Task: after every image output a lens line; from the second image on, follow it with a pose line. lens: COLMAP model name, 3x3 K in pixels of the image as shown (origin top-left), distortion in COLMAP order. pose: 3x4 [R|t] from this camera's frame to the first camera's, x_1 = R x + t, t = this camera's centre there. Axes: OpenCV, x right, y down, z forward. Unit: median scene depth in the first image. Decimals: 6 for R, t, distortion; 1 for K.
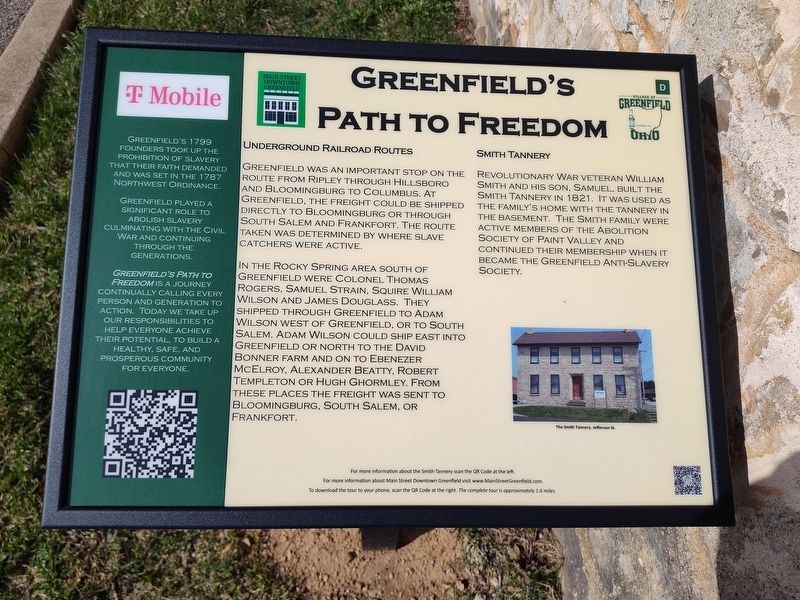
lens RADIAL K [[538.3, 0, 400.5], [0, 538.3, 304.1], [0, 0, 1]] dist [-0.003605, -0.001391]
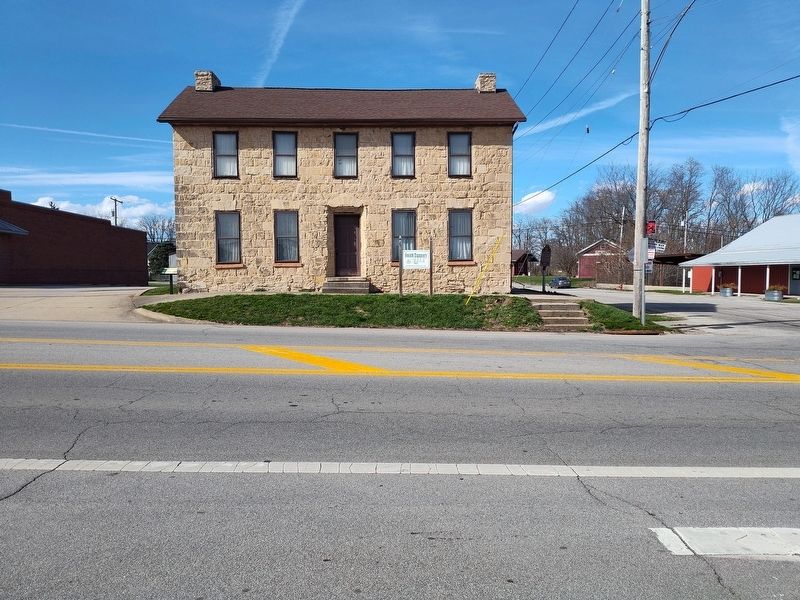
lens RADIAL K [[538.3, 0, 400.5], [0, 538.3, 304.1], [0, 0, 1]] dist [-0.003605, -0.001391]
pose [[0.879193, -0.043563, 0.474471, 0.185583], [-0.058856, 0.978255, 0.198877, 0.119245], [-0.472818, -0.202777, 0.857511, 0.656629]]
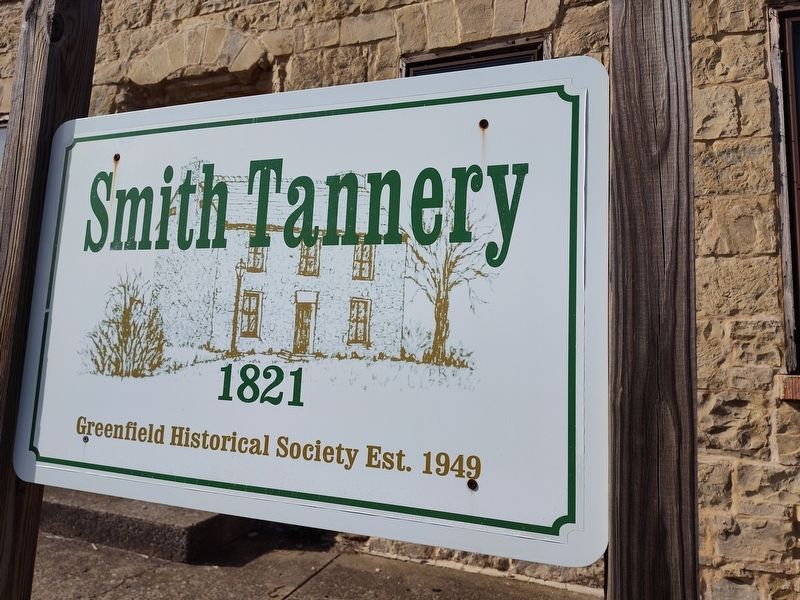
lens RADIAL K [[538.3, 0, 400.5], [0, 538.3, 304.1], [0, 0, 1]] dist [-0.003605, -0.001391]
pose [[0.991968, 0.050812, 0.115835, 0.345711], [-0.055233, 0.997850, 0.035277, 0.155244], [-0.113794, -0.041391, 0.992642, 0.913065]]
